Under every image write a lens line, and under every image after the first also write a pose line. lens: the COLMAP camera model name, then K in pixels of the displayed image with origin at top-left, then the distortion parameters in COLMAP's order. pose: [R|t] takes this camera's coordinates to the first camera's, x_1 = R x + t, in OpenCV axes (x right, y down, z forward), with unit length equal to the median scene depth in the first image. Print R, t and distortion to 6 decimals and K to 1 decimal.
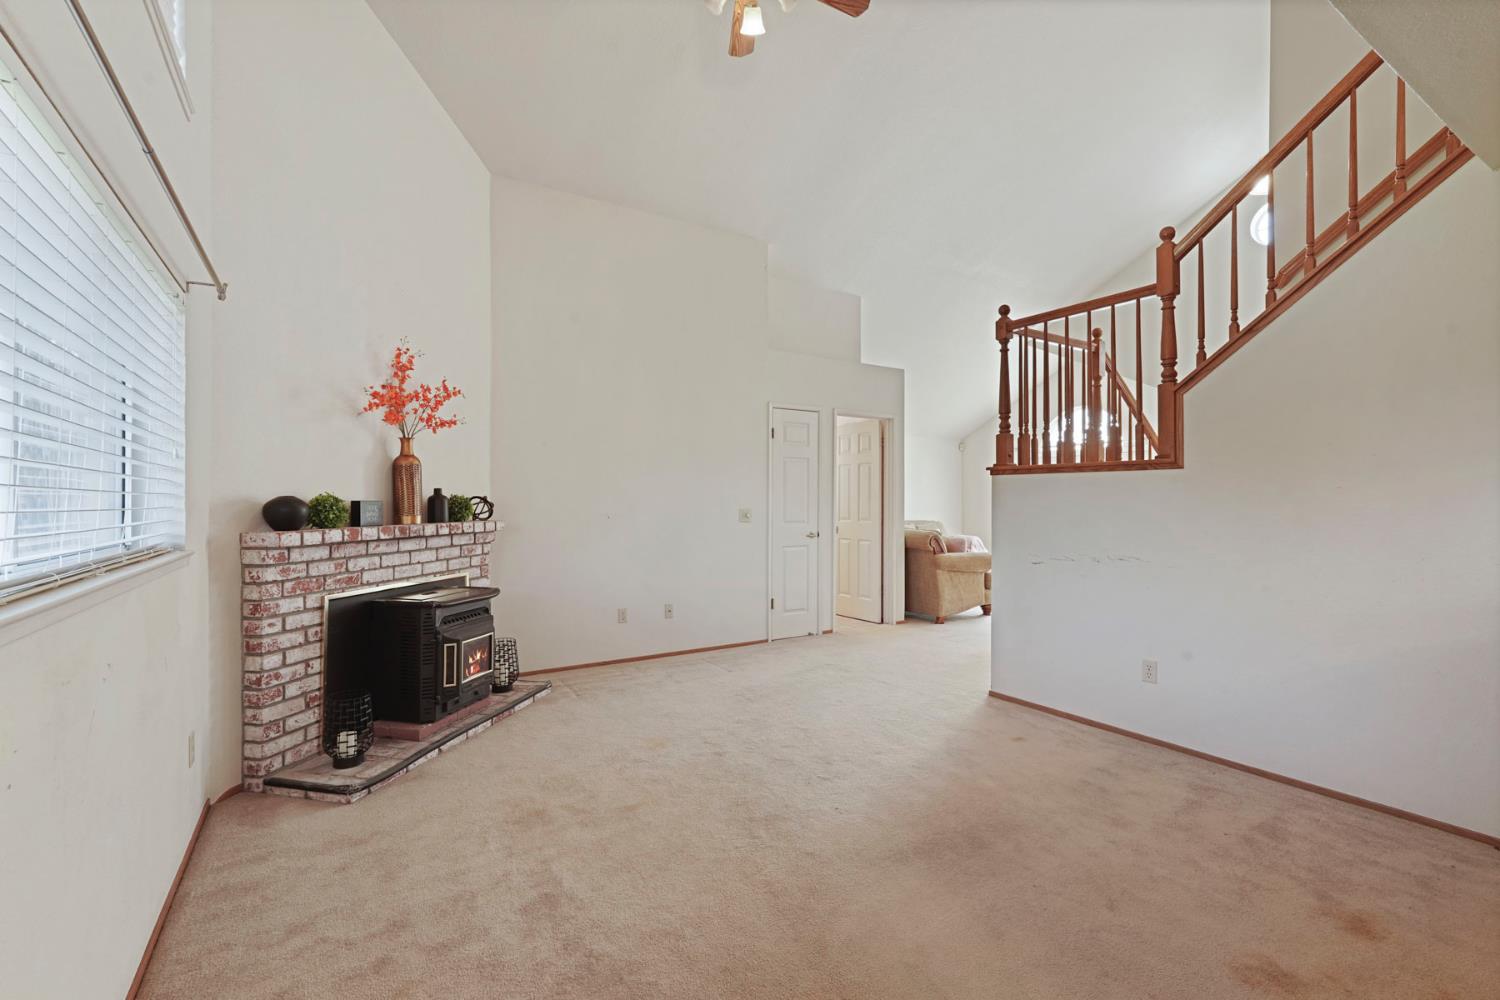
lens RADIAL K [[672.8, 0, 750.0], [0, 672.8, 500.0], [0, 0, 1]] dist [-0.006860, 0.005535]
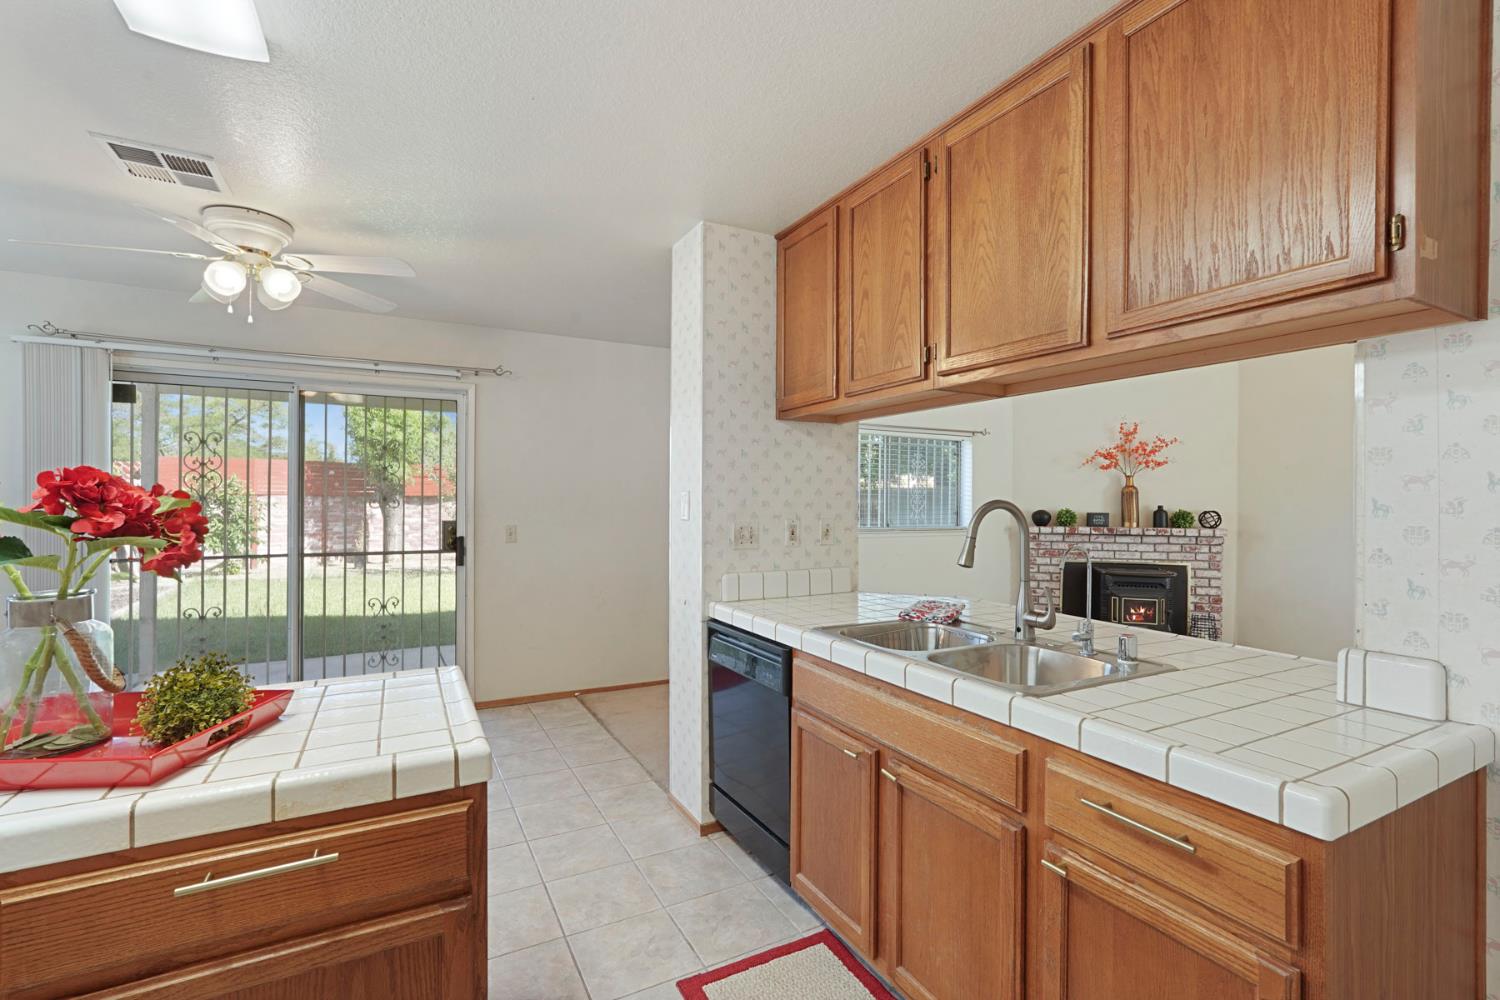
lens RADIAL K [[672.8, 0, 750.0], [0, 672.8, 500.0], [0, 0, 1]] dist [-0.006860, 0.005535]
pose [[-0.075184, 0.004558, -0.997159, 1.304560], [-0.005262, 0.999974, 0.004968, -0.036882], [0.997156, 0.005621, -0.075158, 0.197163]]
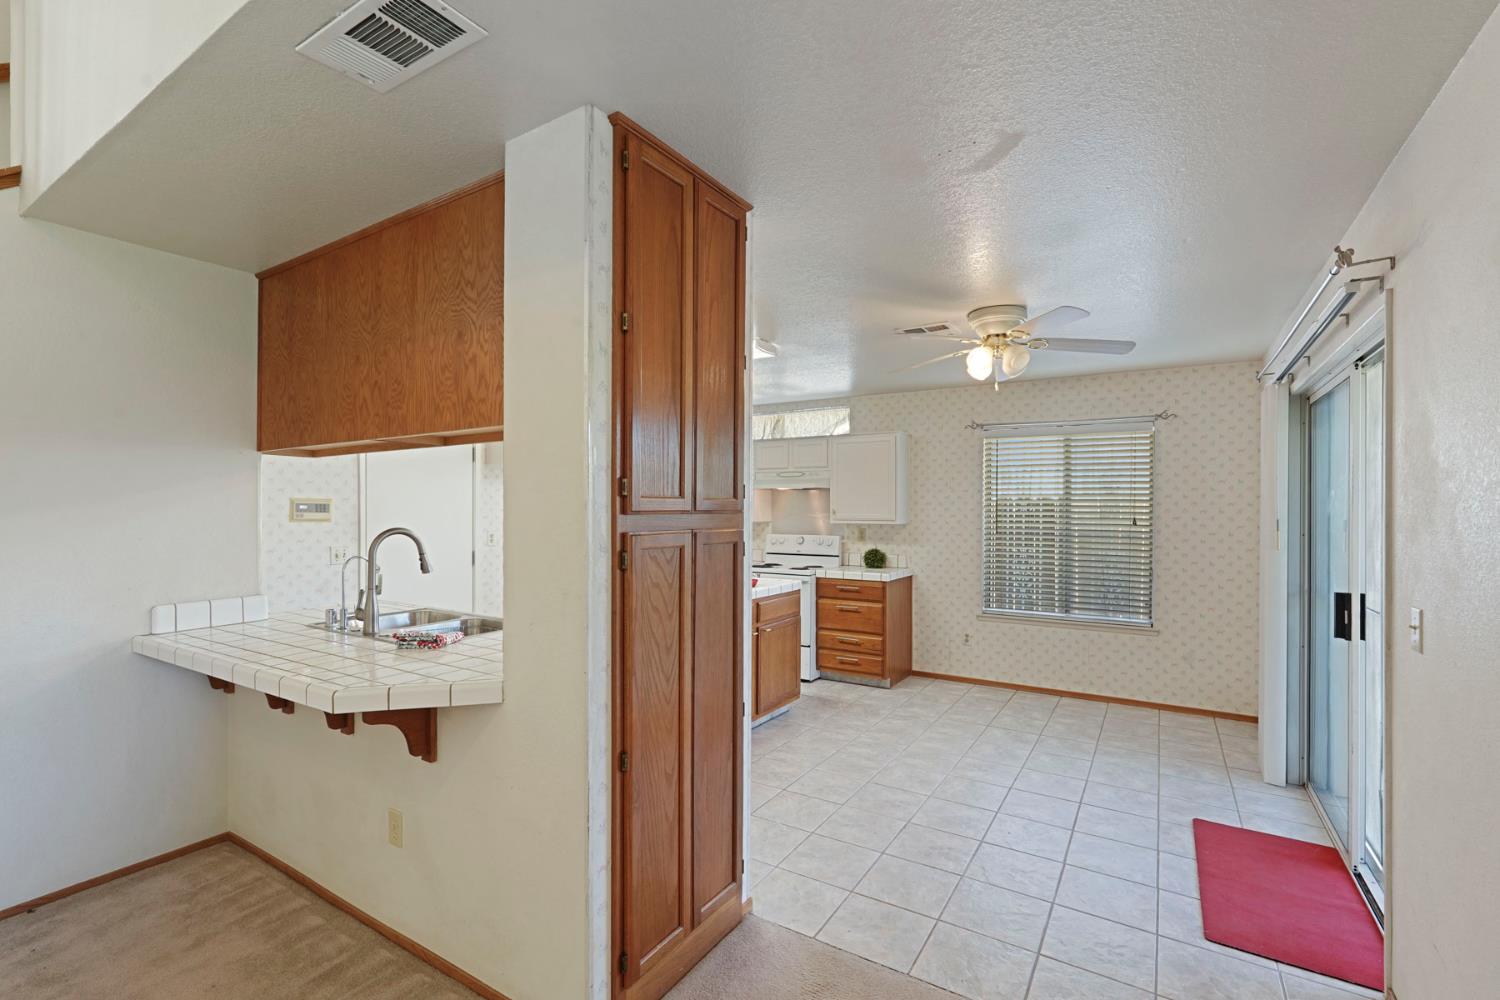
lens RADIAL K [[666.6, 0, 754.0], [0, 666.6, 510.9], [0, 0, 1]] dist [0.001857, 0.000679]
pose [[-0.436692, 0.001006, 0.899610, -0.162231], [-0.001591, 0.999997, -0.001891, -0.052354], [-0.899610, -0.002257, -0.436689, 0.327770]]
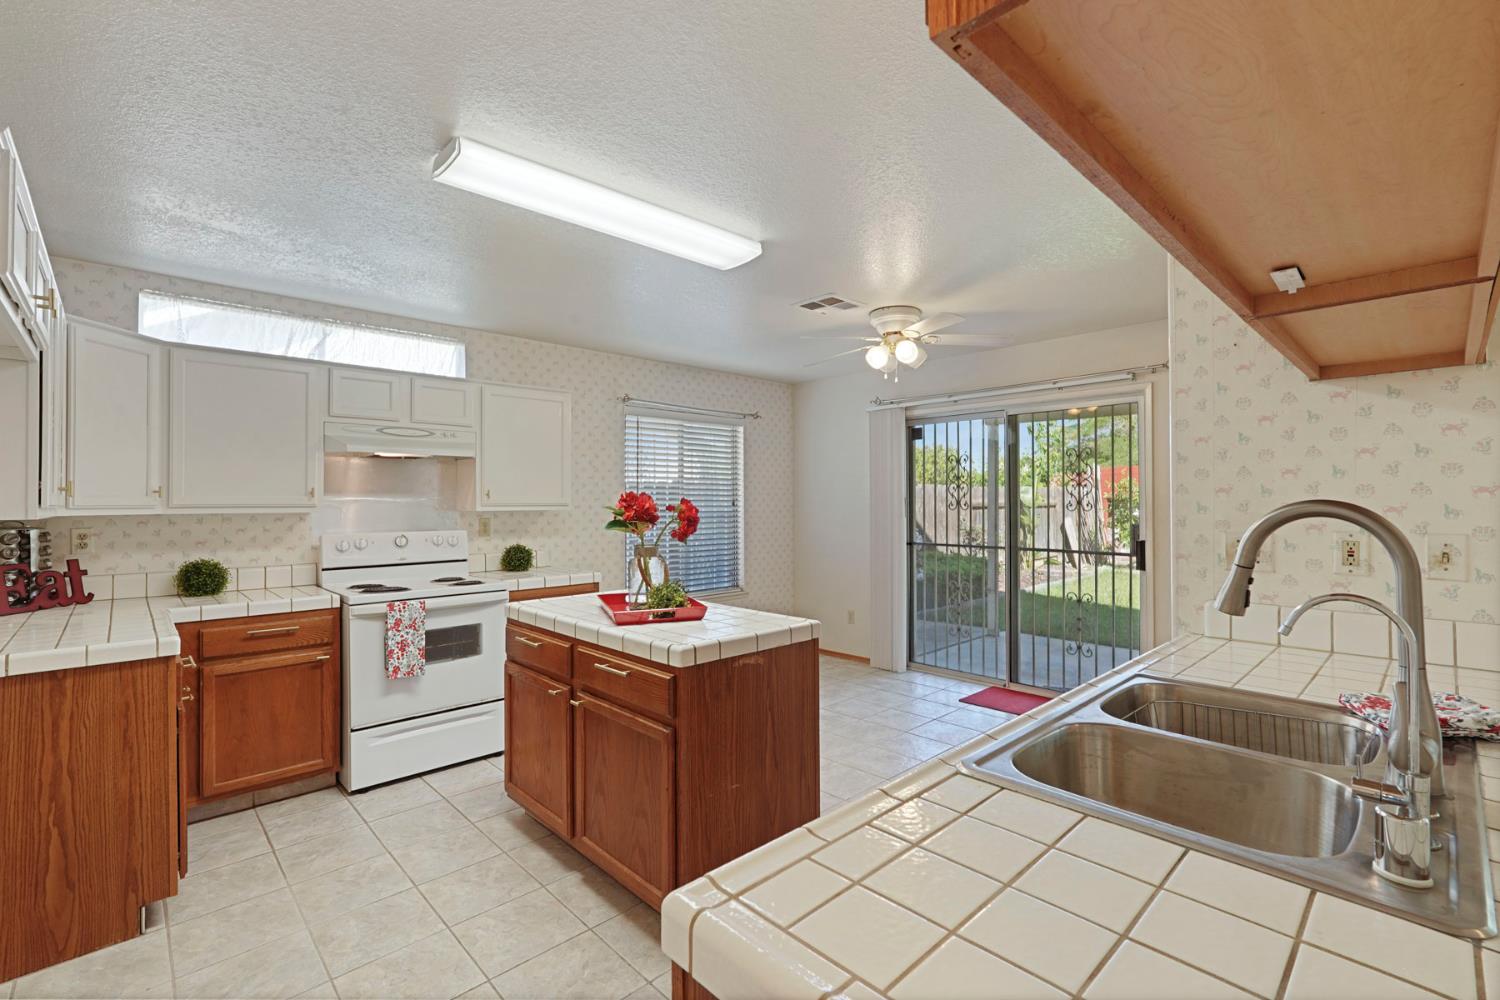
lens RADIAL K [[672.8, 0, 750.0], [0, 672.8, 500.0], [0, 0, 1]] dist [-0.006860, 0.005535]
pose [[-0.982092, 0.008303, -0.188221, 1.030435], [0.008721, 0.999961, -0.001390, -0.037800], [0.188203, -0.003006, -0.982126, 0.622925]]
